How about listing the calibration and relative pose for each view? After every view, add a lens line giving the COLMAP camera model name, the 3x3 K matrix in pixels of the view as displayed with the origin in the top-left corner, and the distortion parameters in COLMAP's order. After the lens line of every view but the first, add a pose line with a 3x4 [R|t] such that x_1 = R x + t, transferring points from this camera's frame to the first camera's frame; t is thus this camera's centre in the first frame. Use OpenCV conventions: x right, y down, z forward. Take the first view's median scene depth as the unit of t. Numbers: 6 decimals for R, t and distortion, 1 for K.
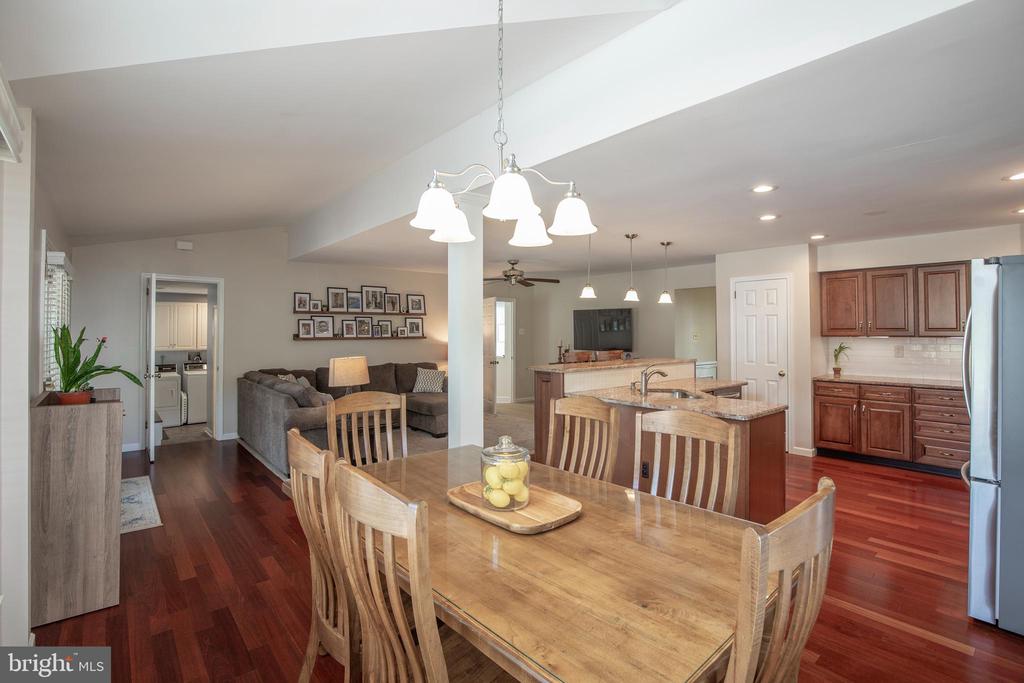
lens RADIAL K [[471.0, 0, 511.2], [0, 471.0, 331.9], [0, 0, 1]] dist [-0.024583, 0.000095]
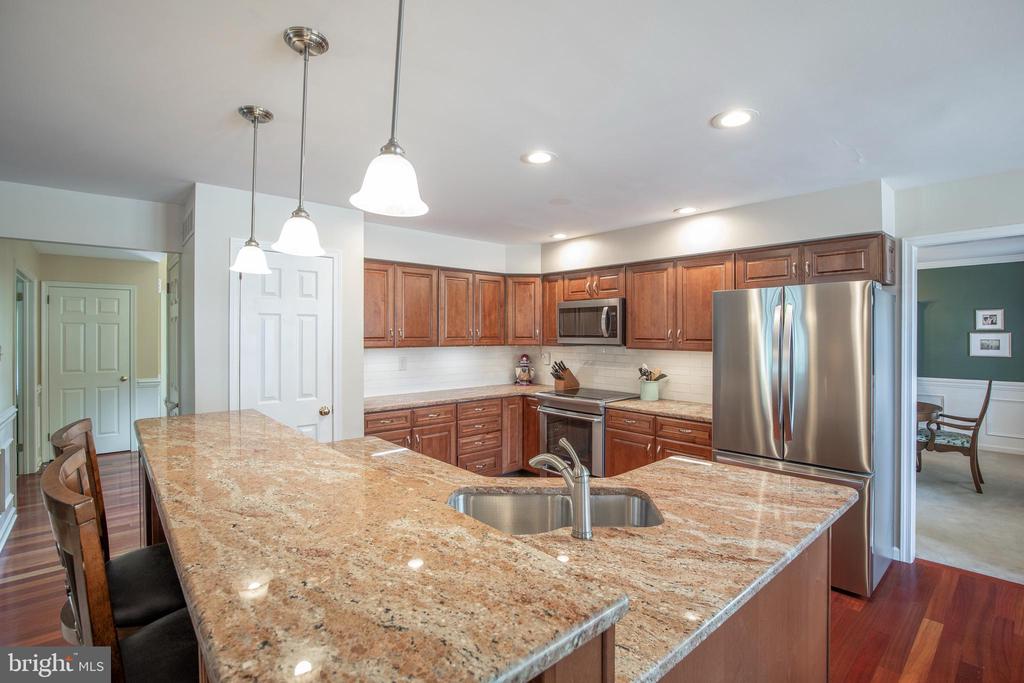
lens RADIAL K [[471.0, 0, 512.4], [0, 471.0, 338.1], [0, 0, 1]] dist [-0.024583, 0.000095]
pose [[-0.021262, -0.002981, 0.999770, -0.041537], [0.003539, 0.999989, 0.003057, -0.007164], [-0.999768, 0.003603, -0.021251, 0.831101]]
